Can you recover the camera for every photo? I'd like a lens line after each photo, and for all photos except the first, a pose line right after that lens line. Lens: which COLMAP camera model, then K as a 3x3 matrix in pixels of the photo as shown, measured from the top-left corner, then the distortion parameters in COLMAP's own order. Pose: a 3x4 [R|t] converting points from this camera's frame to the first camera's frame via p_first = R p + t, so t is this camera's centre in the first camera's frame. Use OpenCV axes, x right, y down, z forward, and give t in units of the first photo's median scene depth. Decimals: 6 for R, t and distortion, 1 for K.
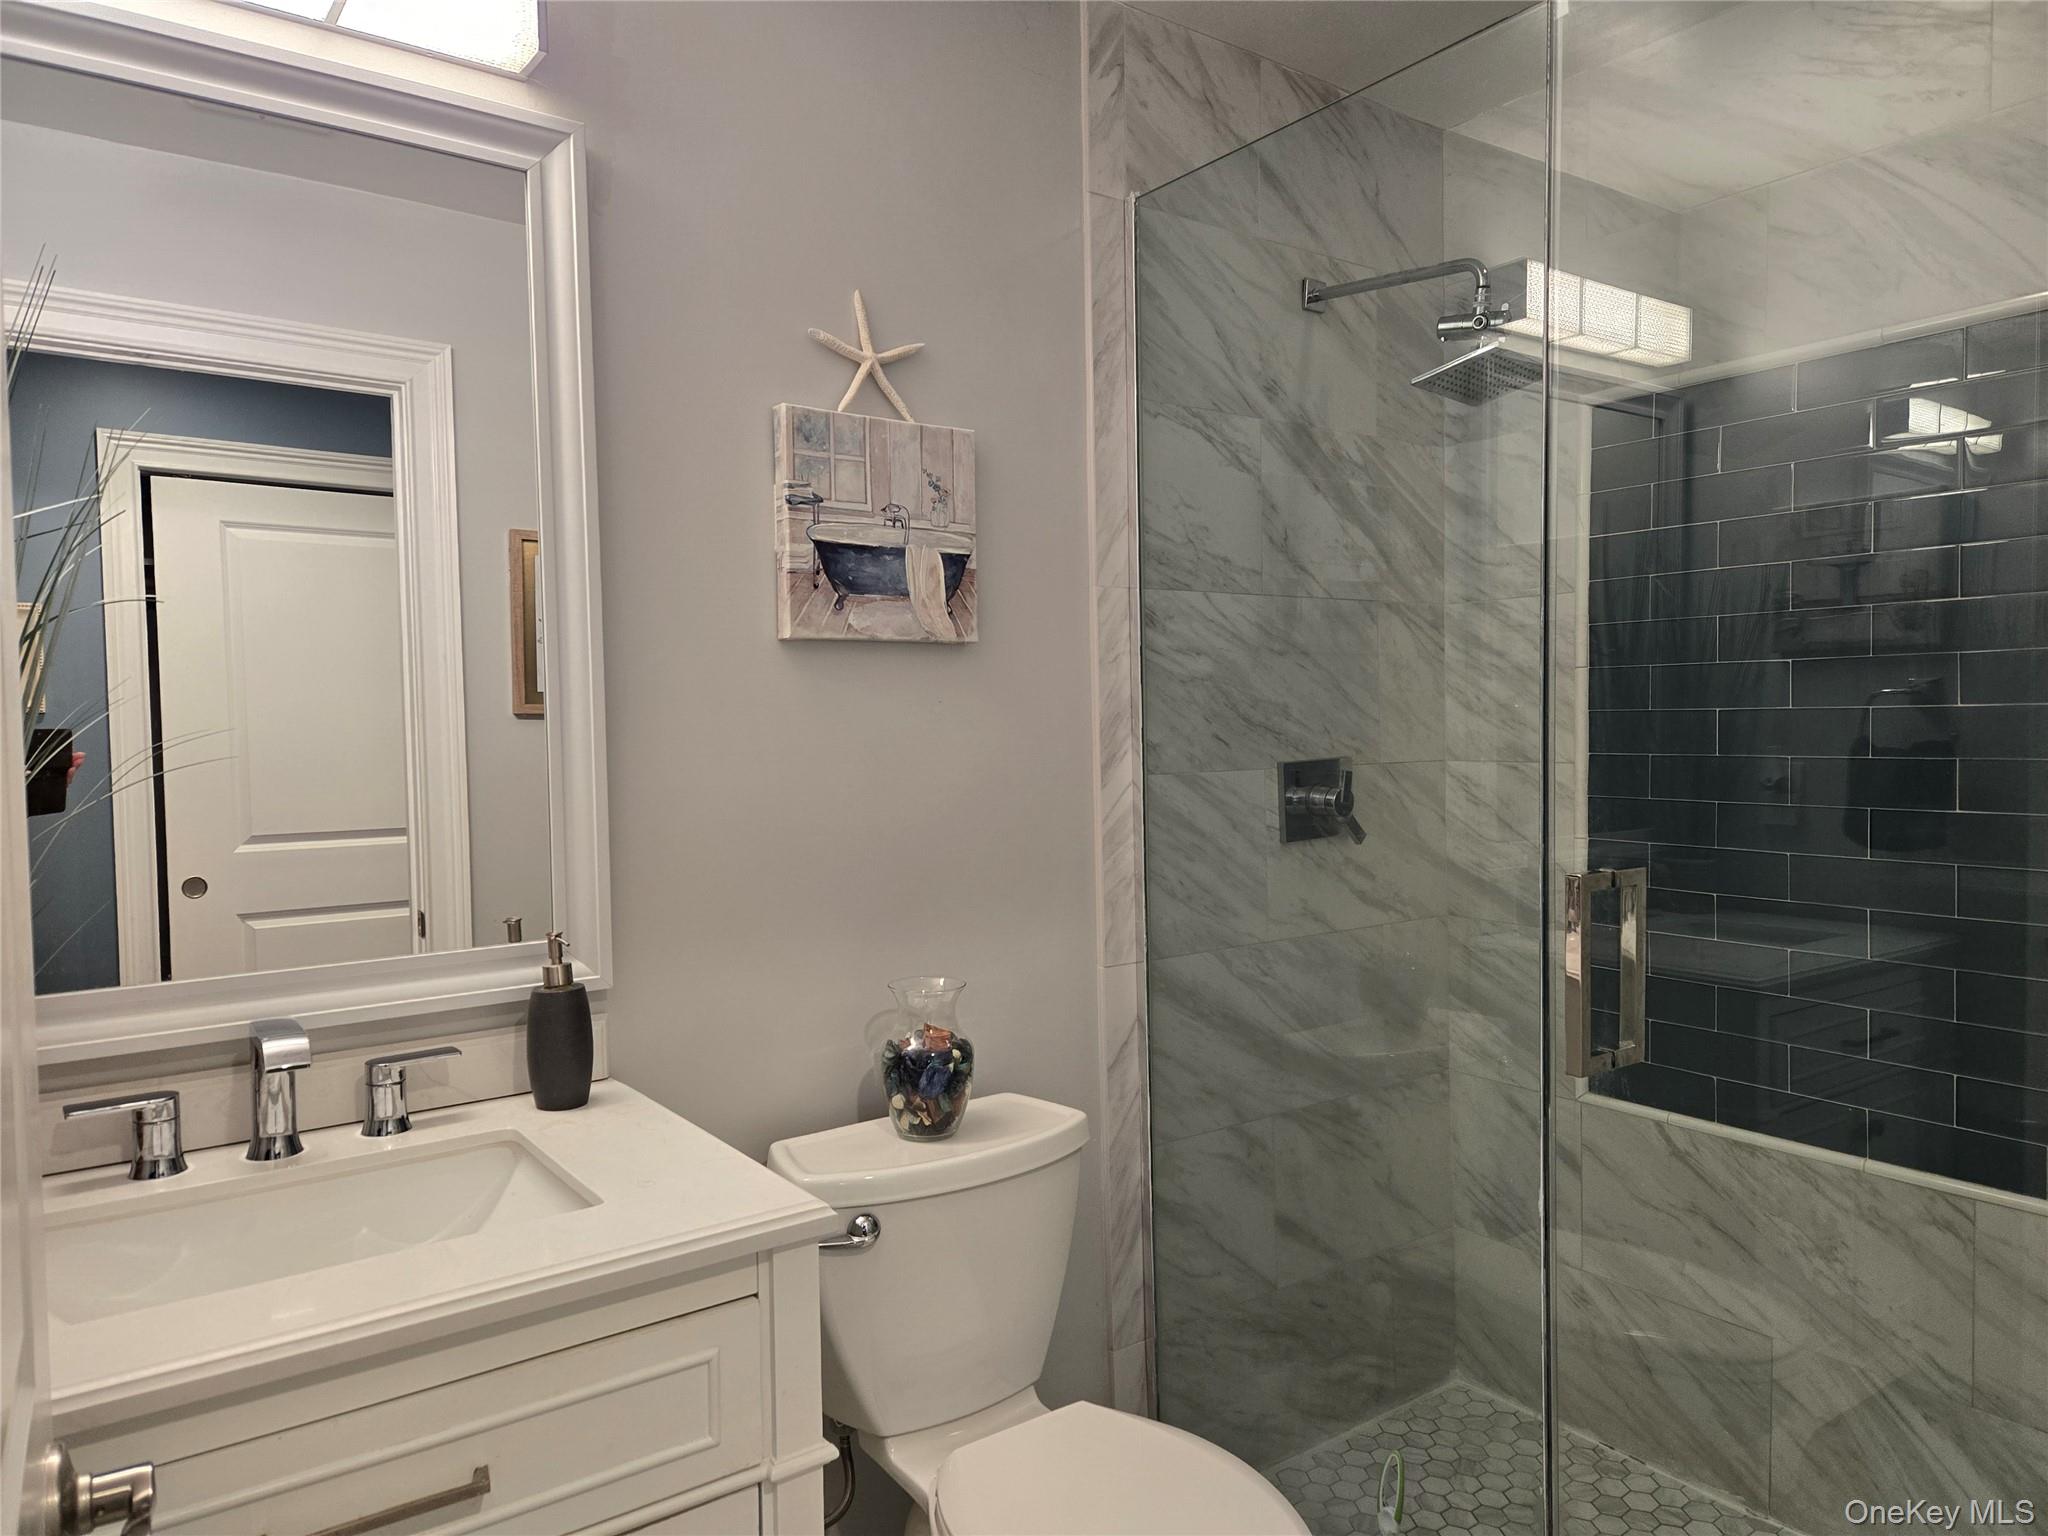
lens RADIAL K [[1368.7, 0, 1053.7], [0, 1368.7, 782.9], [0, 0, 1]] dist [0.080323, -0.065831]
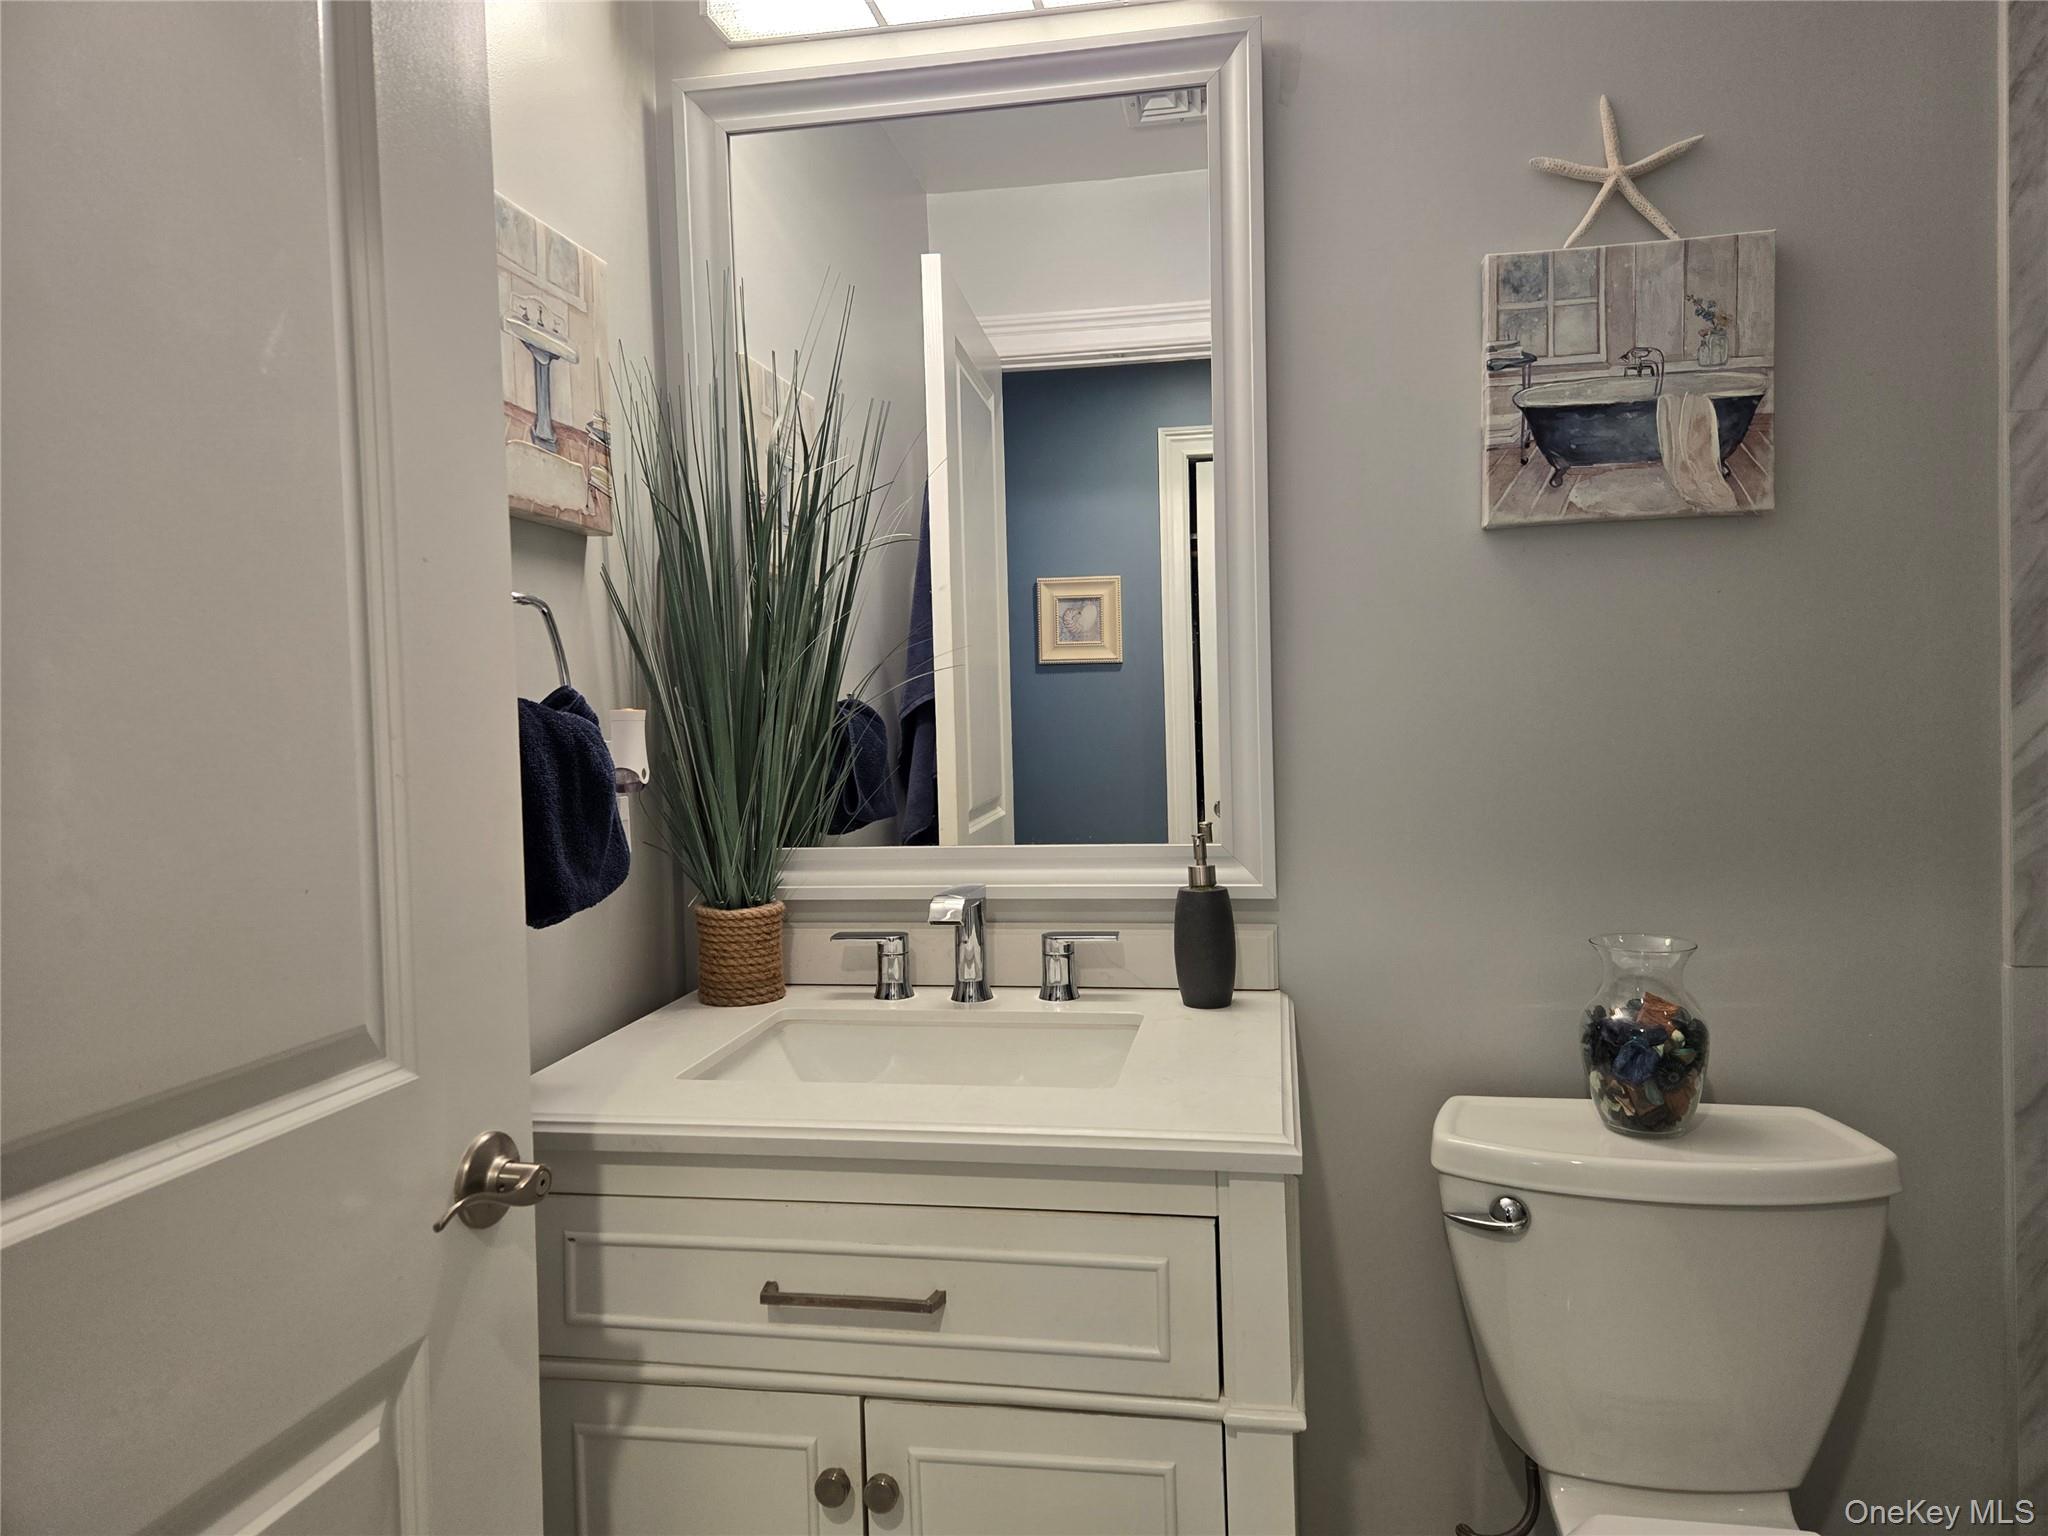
lens RADIAL K [[1368.7, 0, 1031.6], [0, 1368.7, 763.2], [0, 0, 1]] dist [0.080323, -0.065831]
pose [[0.685874, 0.027403, -0.727204, 0.249772], [-0.018276, 0.999624, 0.020431, 0.032328], [0.727491, -0.000723, 0.686117, 0.186740]]
